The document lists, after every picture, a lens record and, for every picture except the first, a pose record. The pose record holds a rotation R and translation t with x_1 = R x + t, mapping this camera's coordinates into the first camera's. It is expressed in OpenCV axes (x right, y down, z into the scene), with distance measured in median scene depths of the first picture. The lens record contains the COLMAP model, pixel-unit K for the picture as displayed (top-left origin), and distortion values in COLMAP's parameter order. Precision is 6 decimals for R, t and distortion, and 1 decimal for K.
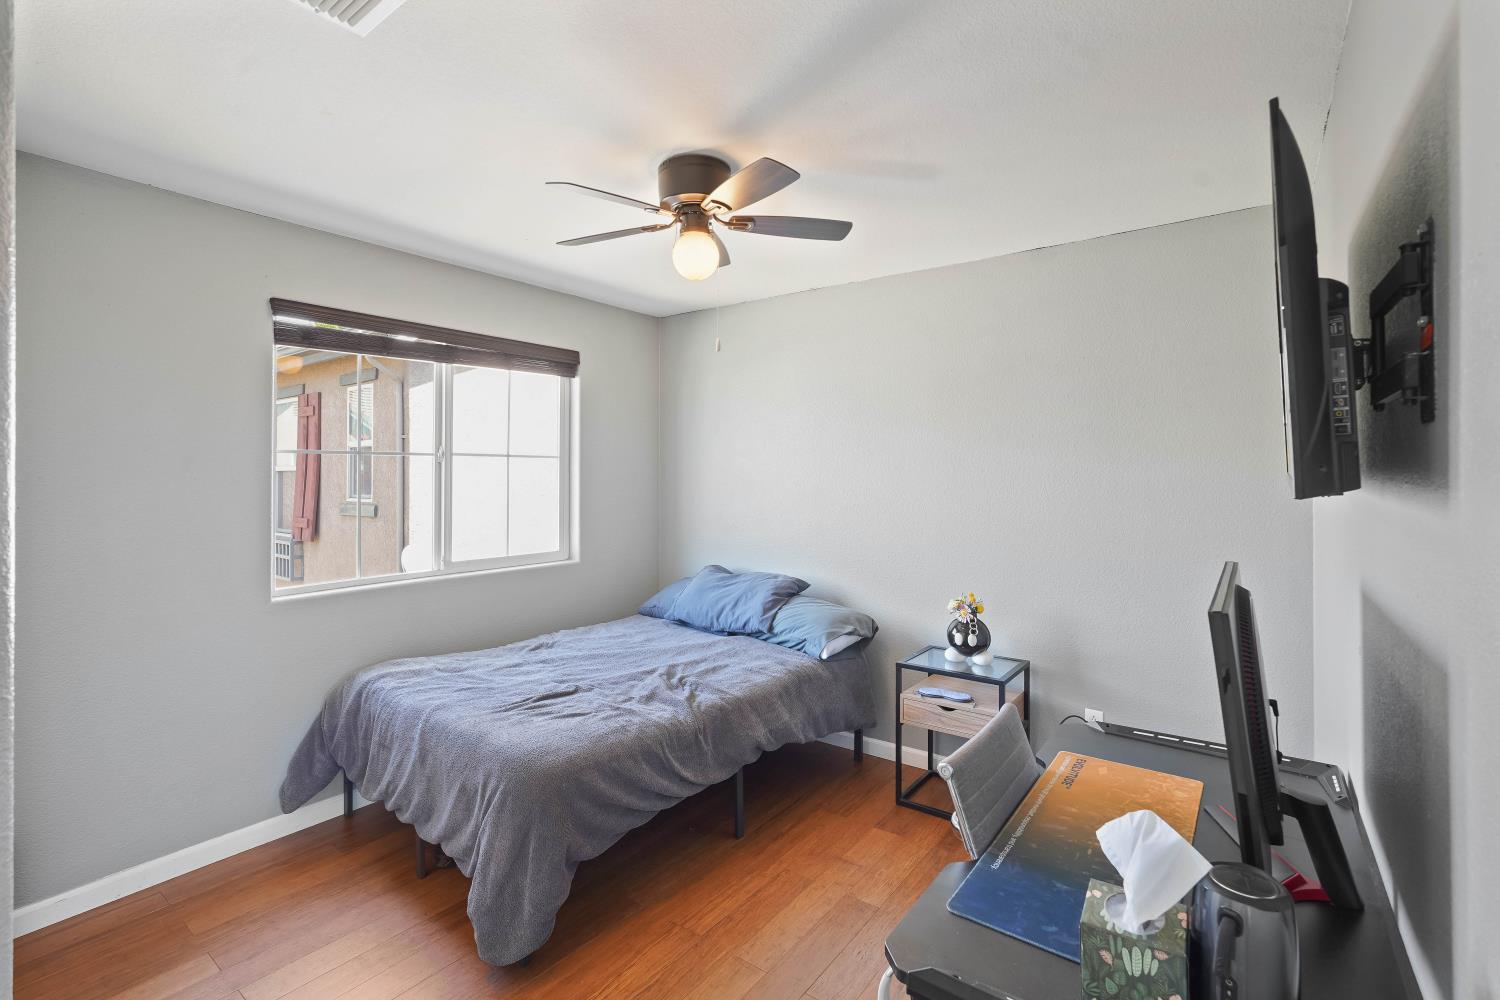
lens RADIAL K [[681.8, 0, 754.3], [0, 681.8, 477.3], [0, 0, 1]] dist [0.003030, 0.000420]
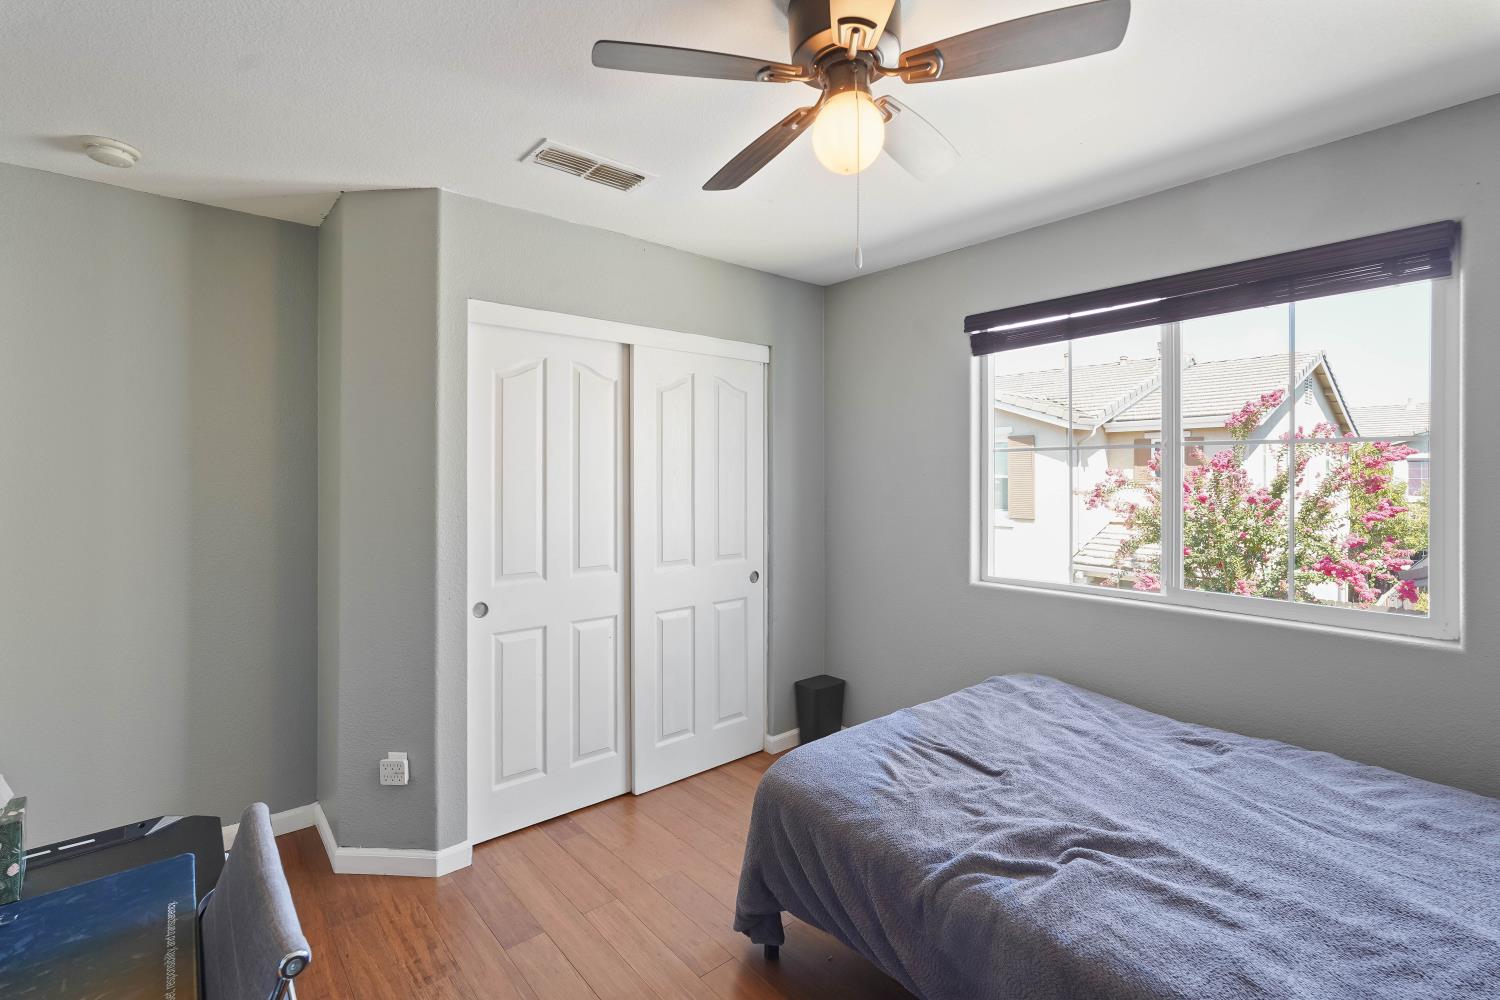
lens RADIAL K [[681.8, 0, 754.3], [0, 681.8, 477.3], [0, 0, 1]] dist [0.003030, 0.000420]
pose [[-0.238155, 0.002567, -0.971224, 0.537672], [0.000013, 0.999997, 0.002640, -0.000467], [0.971227, 0.000616, -0.238155, 1.007797]]
